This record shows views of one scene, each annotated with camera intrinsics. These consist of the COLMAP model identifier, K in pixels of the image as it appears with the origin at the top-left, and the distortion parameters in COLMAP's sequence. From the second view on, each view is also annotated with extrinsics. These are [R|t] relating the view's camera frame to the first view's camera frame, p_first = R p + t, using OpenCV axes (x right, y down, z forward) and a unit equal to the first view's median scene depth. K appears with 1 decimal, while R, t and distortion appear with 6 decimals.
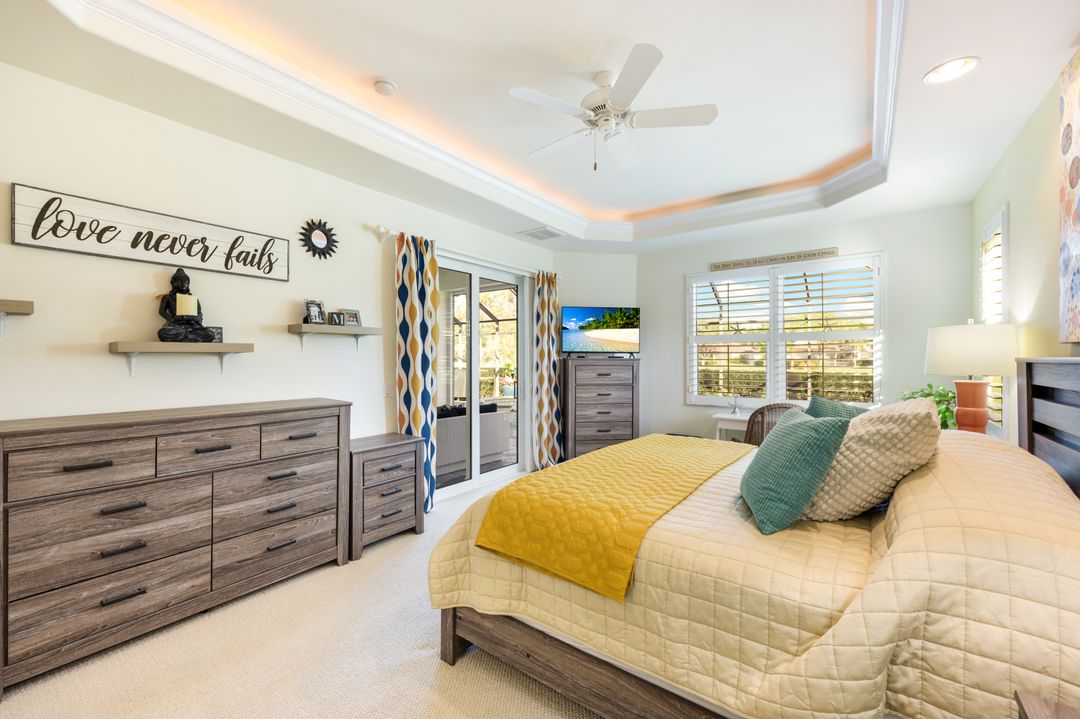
lens RADIAL K [[434.4, 0, 537.9], [0, 434.4, 359.7], [0, 0, 1]] dist [-0.000095, 0.000467]
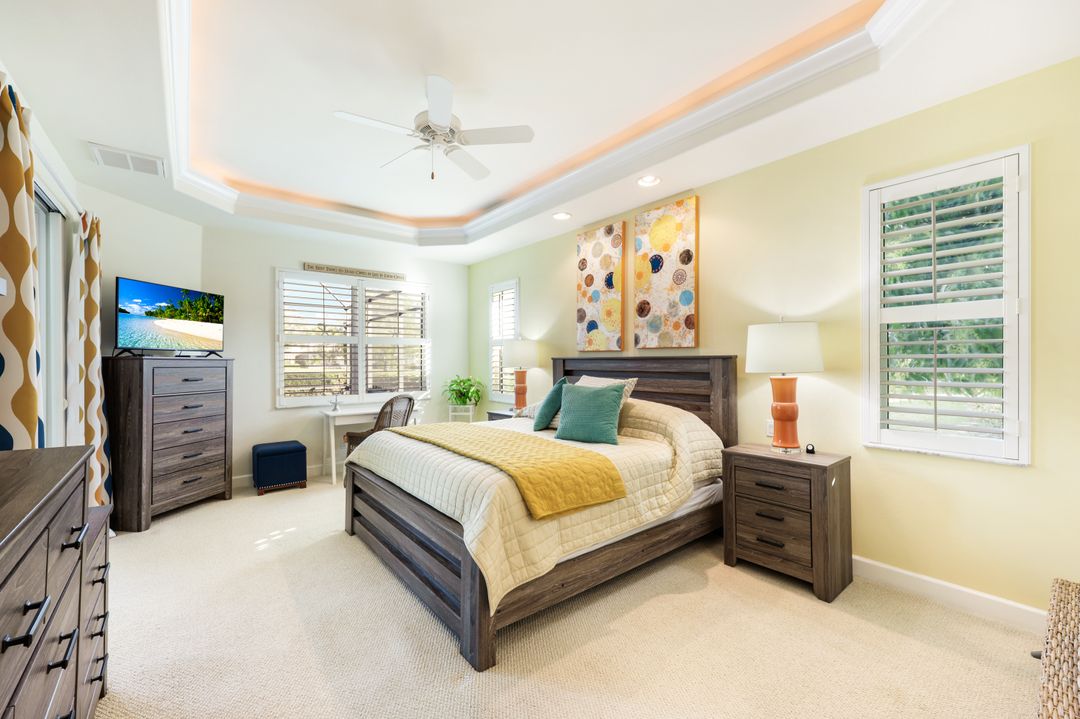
lens RADIAL K [[434.4, 0, 536.9], [0, 434.4, 361.6], [0, 0, 1]] dist [-0.000095, 0.000467]
pose [[0.249743, -0.003382, 0.968306, -0.419478], [0.004891, 0.999986, 0.002231, 0.004485], [-0.968300, 0.004179, 0.249756, 0.243579]]
